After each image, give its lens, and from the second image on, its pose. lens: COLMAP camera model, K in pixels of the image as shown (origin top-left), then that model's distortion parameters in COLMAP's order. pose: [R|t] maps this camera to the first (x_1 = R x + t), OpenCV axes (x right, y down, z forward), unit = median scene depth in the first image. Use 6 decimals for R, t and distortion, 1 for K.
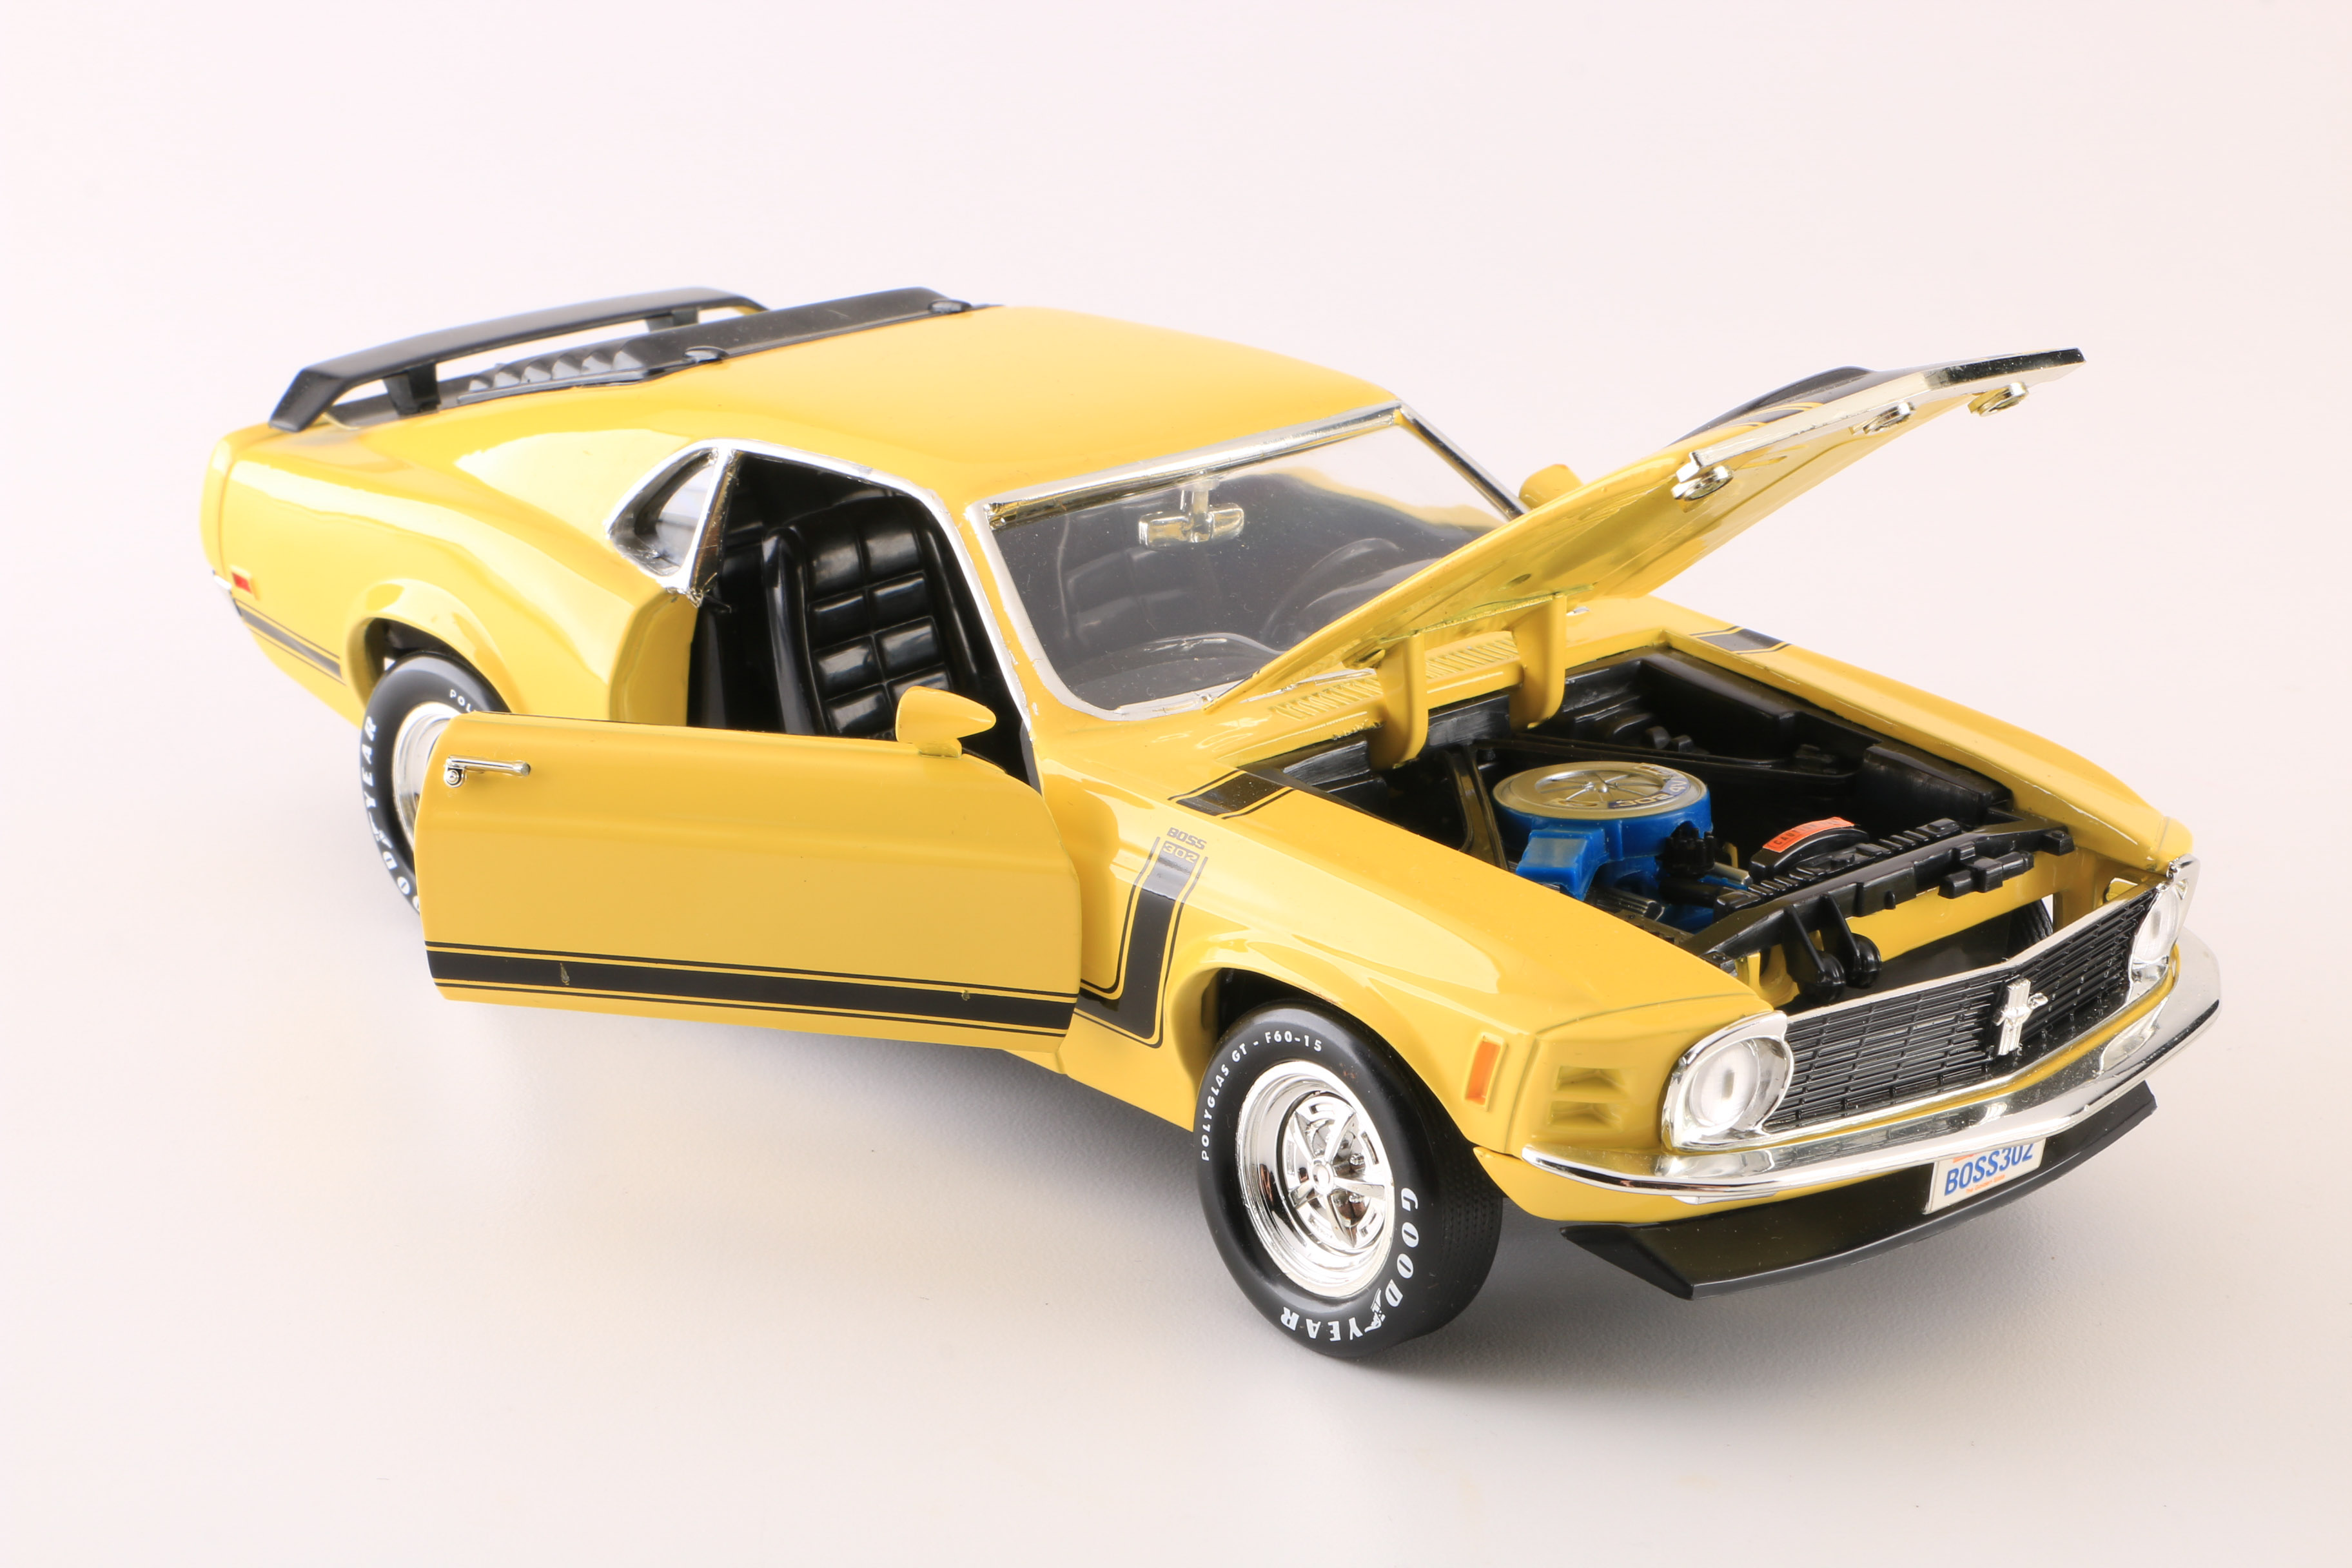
lens RADIAL K [[5629.9, 0, 1176.0], [0, 5629.9, 784.0], [0, 0, 1]] dist [0.332727, -0.221110]
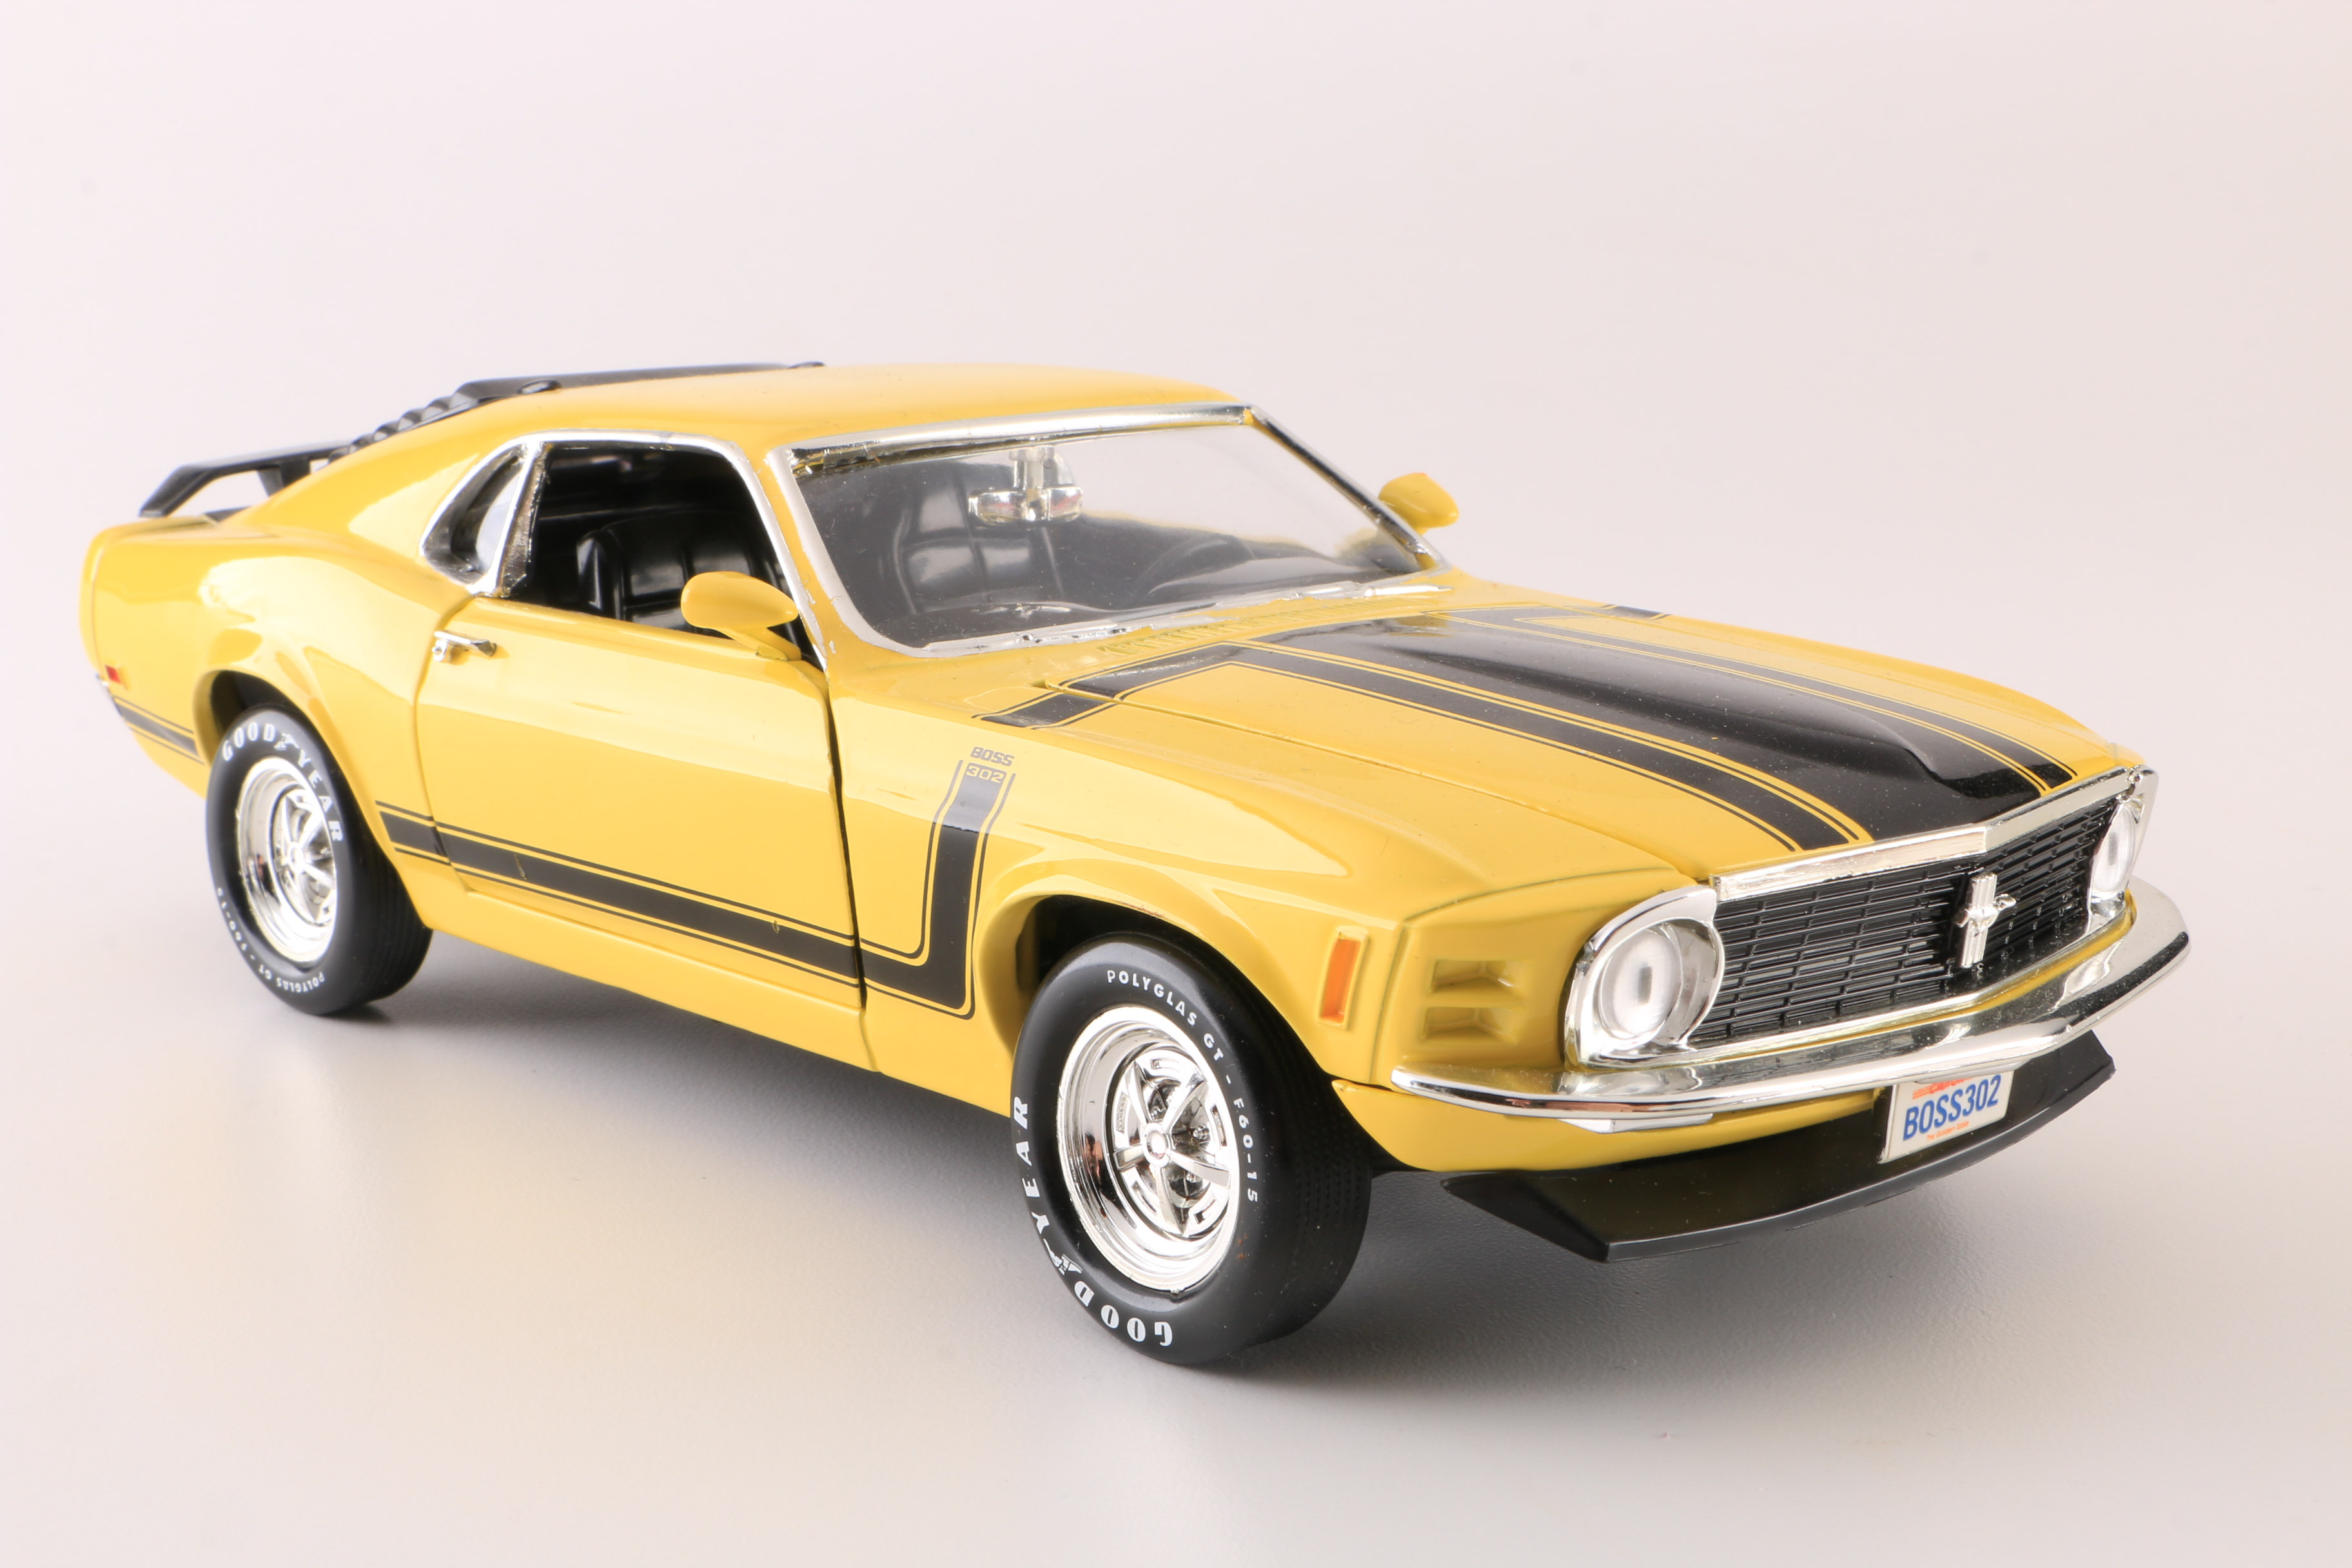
lens RADIAL K [[3368.6, 0, 1176.0], [0, 3368.6, 784.0], [0, 0, 1]] dist [-0.000398, 0.019315]
pose [[0.999762, -0.020924, -0.006220, 0.033487], [0.019835, 0.989758, -0.141369, 0.088162], [0.009114, 0.141212, 0.989937, 0.503873]]
